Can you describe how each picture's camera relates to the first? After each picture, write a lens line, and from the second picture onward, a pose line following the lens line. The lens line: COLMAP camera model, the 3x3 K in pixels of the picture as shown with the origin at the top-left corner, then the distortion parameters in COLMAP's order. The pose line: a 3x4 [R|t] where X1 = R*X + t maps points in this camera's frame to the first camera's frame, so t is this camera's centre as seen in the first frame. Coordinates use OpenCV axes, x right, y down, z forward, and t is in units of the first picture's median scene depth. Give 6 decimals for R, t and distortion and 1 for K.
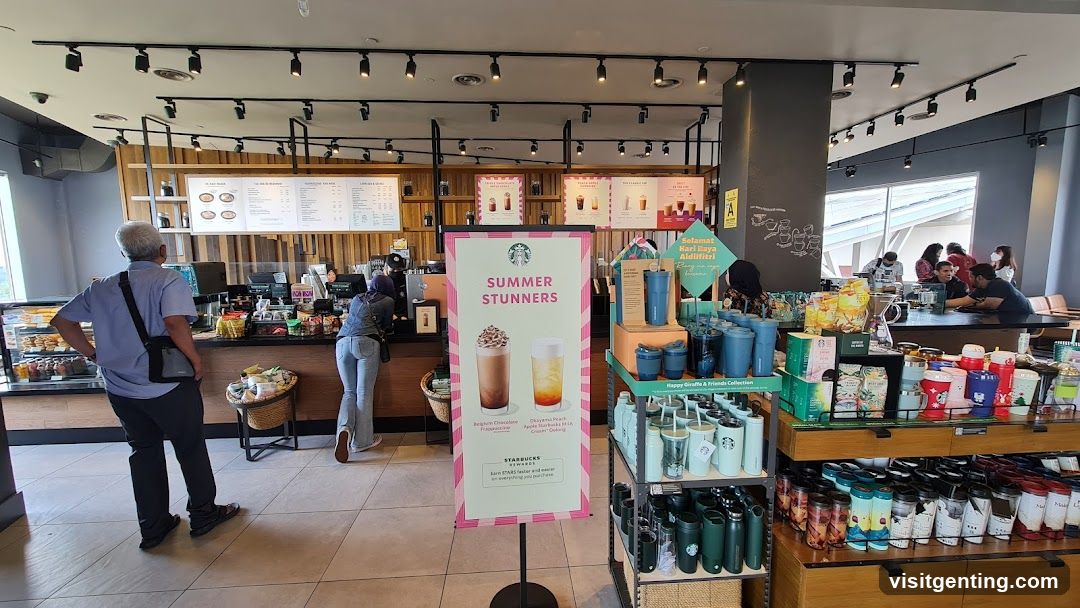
lens RADIAL K [[437.7, 0, 540.0], [0, 437.7, 304.0], [0, 0, 1]] dist [0.002141, 0.000207]
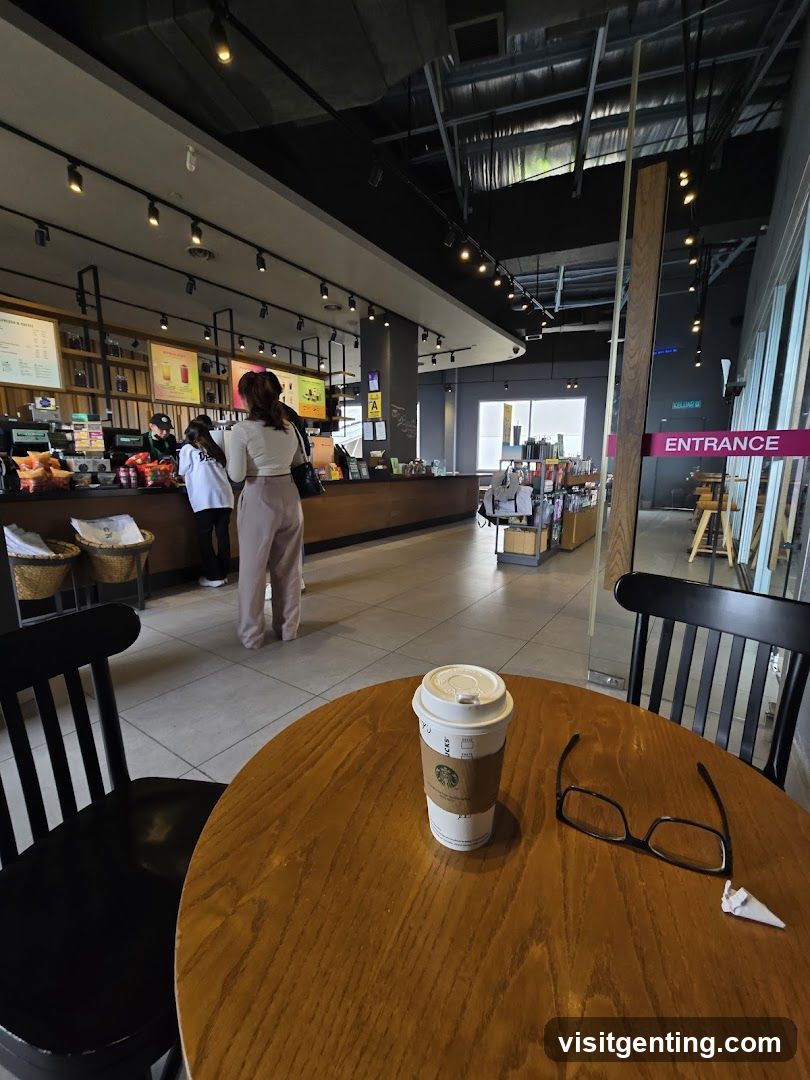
lens RADIAL K [[442.7, 0, 405.0], [0, 442.7, 540.0], [0, 0, 1]] dist [-0.000062, -0.000118]
pose [[0.615081, -0.126945, 0.778178, -0.796267], [0.081066, 0.991905, 0.097734, 0.113268], [-0.784285, 0.002969, 0.620393, -0.047906]]
